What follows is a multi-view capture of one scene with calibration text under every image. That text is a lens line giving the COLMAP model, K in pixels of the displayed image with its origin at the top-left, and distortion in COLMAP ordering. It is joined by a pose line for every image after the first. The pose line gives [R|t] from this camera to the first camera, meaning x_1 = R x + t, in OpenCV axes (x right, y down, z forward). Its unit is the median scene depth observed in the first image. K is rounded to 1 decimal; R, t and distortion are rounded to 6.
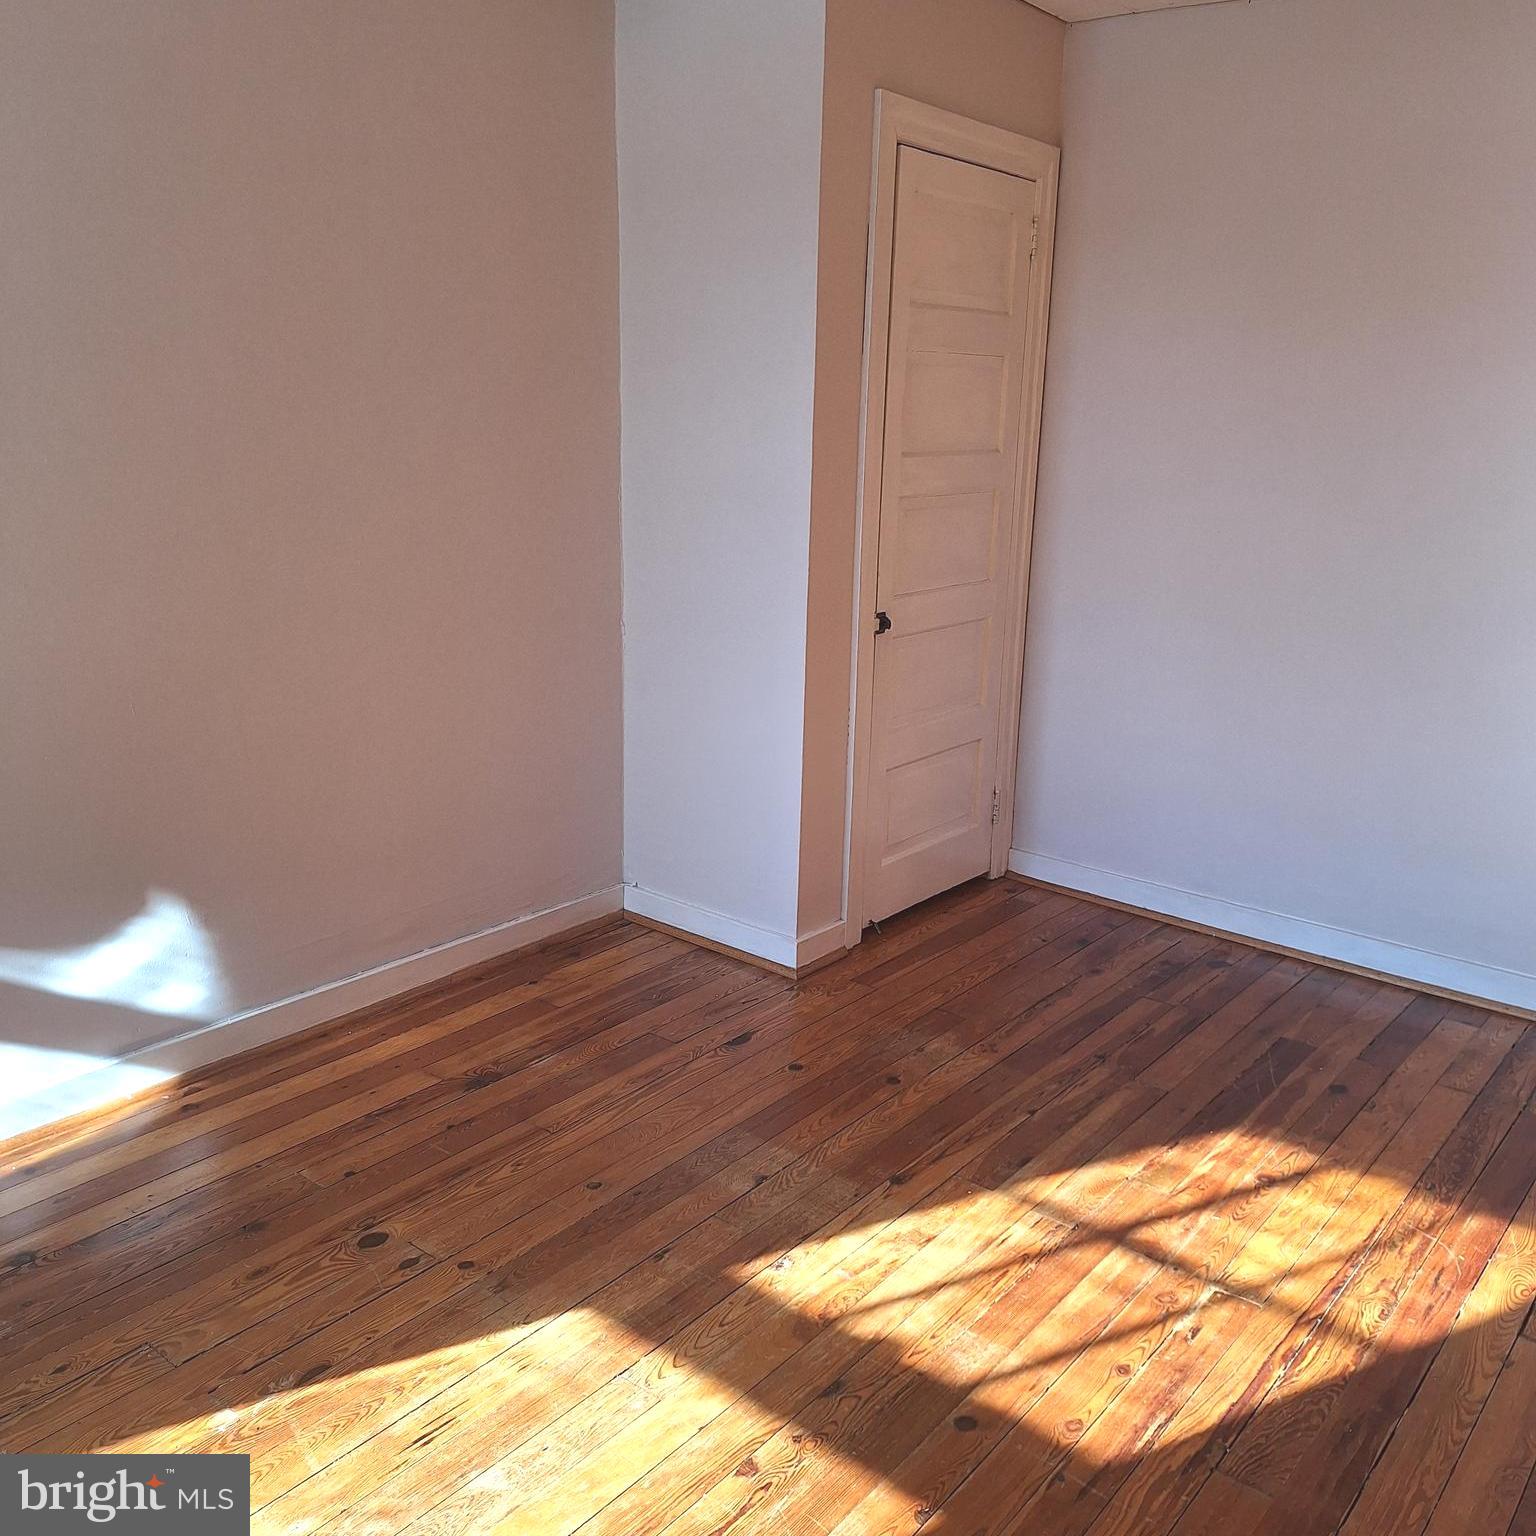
lens RADIAL K [[1435.5, 0, 768.0], [0, 1435.5, 768.0], [0, 0, 1]] dist [0.119040, -0.139969]
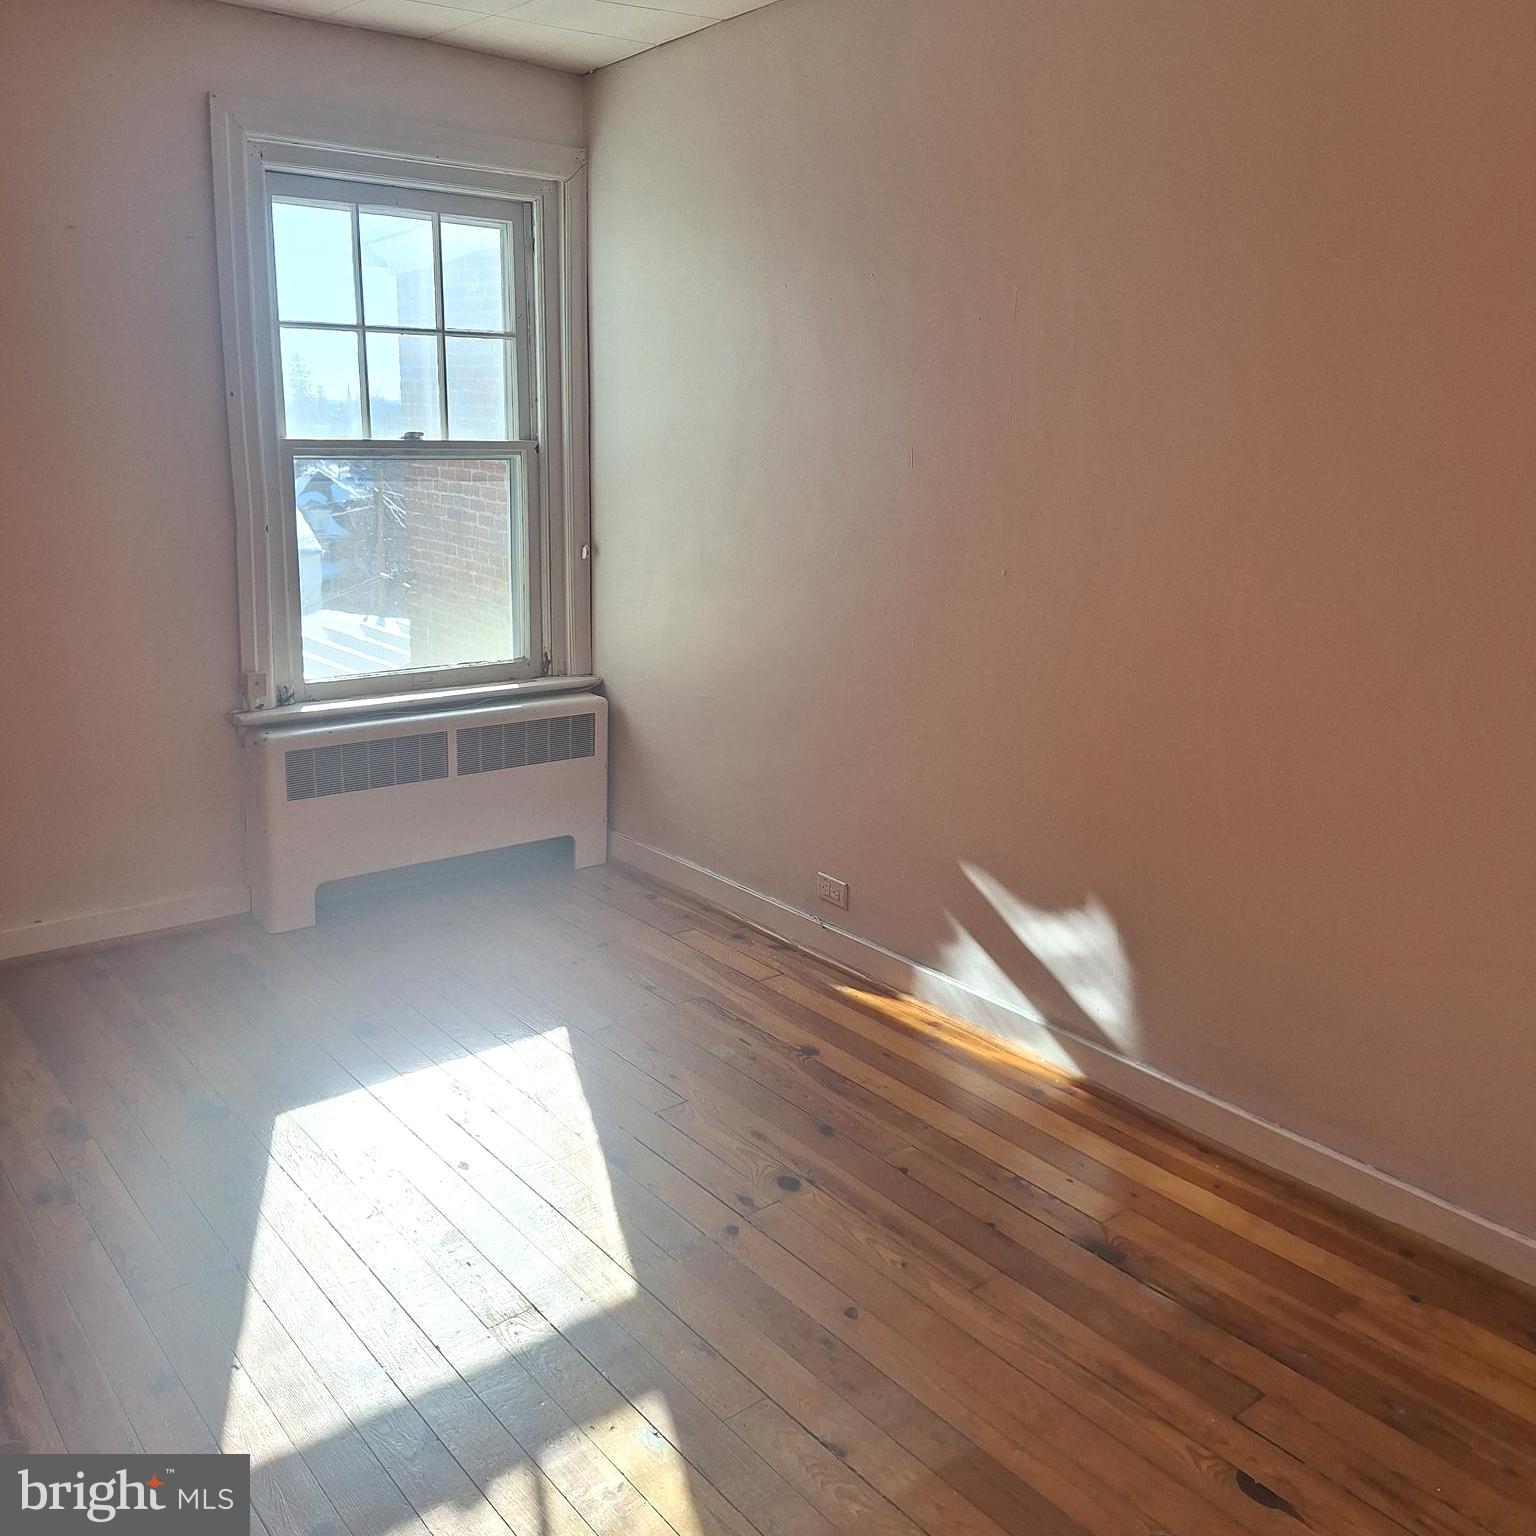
lens RADIAL K [[1435.5, 0, 768.0], [0, 1435.5, 768.0], [0, 0, 1]] dist [0.119040, -0.139969]
pose [[-0.236894, 0.207116, -0.949202, 0.595968], [-0.262981, 0.926868, 0.267875, -0.215400], [0.935266, 0.313080, -0.165102, 0.906382]]
